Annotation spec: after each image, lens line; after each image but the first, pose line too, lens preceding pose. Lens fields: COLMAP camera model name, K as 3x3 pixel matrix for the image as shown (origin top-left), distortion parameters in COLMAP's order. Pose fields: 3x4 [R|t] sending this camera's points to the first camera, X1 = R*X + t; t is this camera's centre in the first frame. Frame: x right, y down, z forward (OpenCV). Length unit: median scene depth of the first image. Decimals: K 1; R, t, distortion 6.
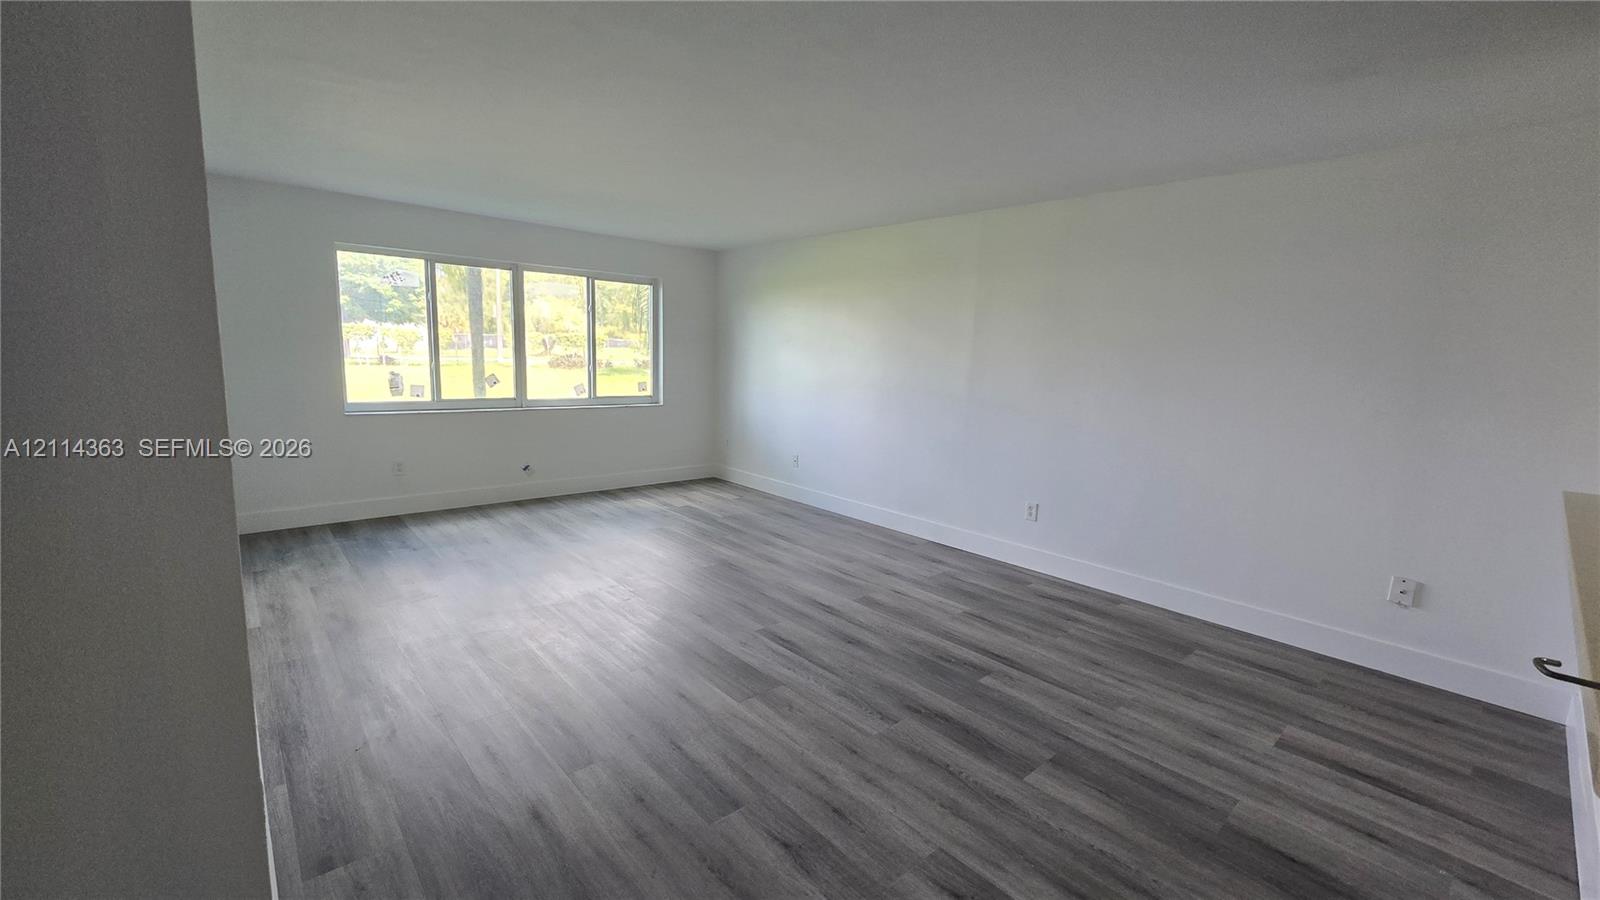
lens RADIAL K [[652.1, 0, 809.0], [0, 652.1, 448.4], [0, 0, 1]] dist [-0.004738, -0.000230]
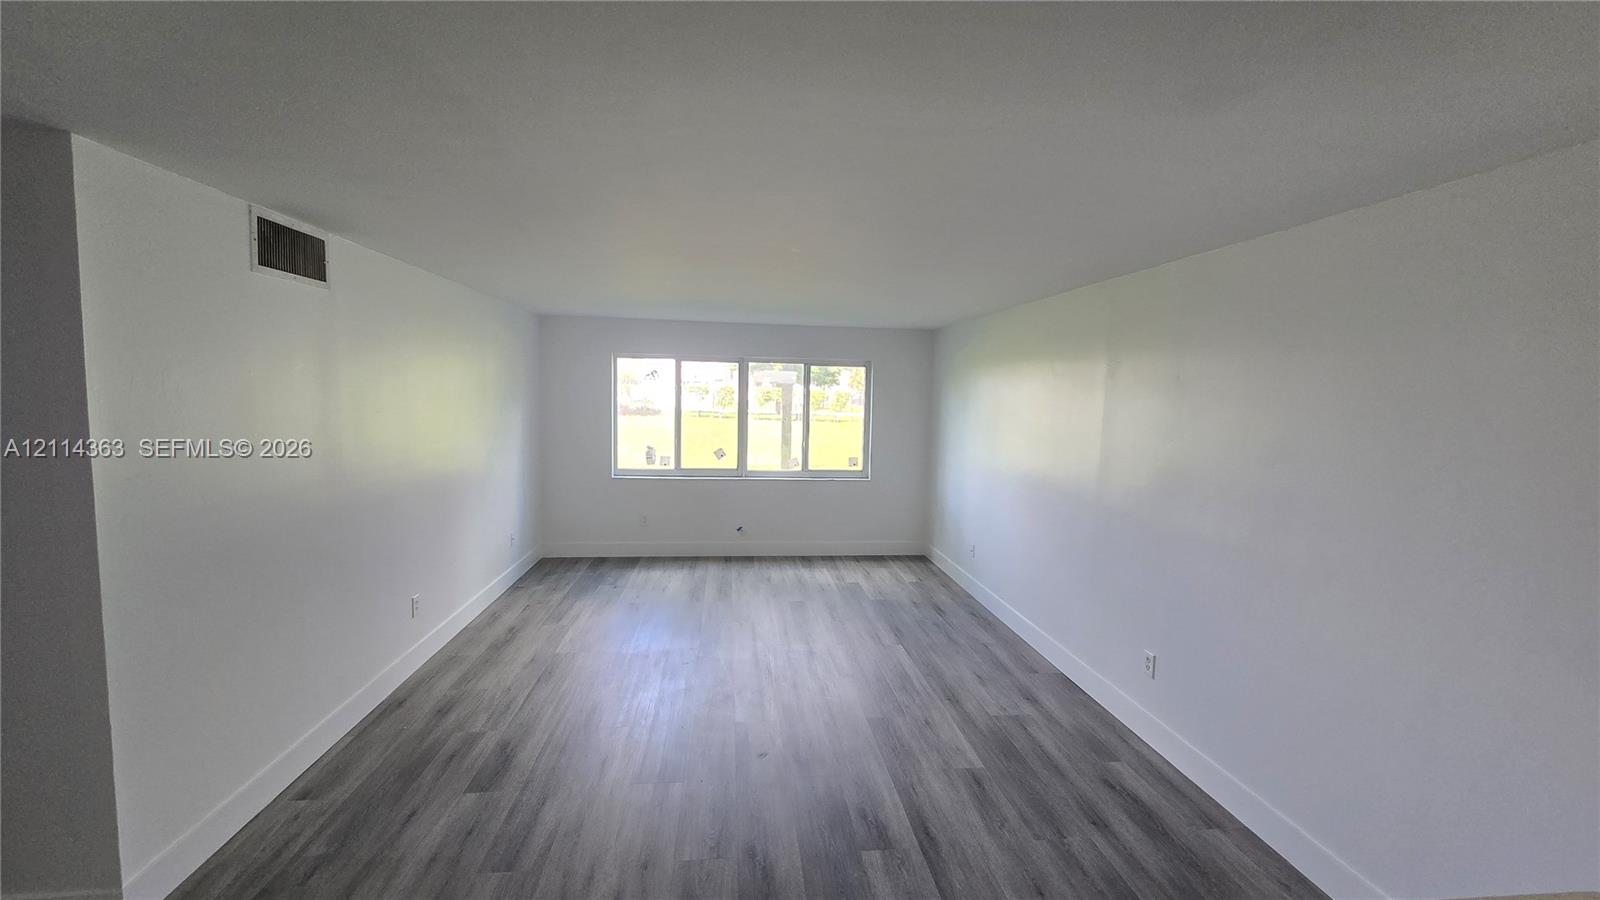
lens RADIAL K [[652.1, 0, 806.4], [0, 652.1, 454.5], [0, 0, 1]] dist [-0.004738, -0.000230]
pose [[0.816926, 0.038919, -0.575427, 0.368309], [-0.079413, 0.995808, -0.045389, -0.066255], [0.571249, 0.082776, 0.816592, 0.115258]]
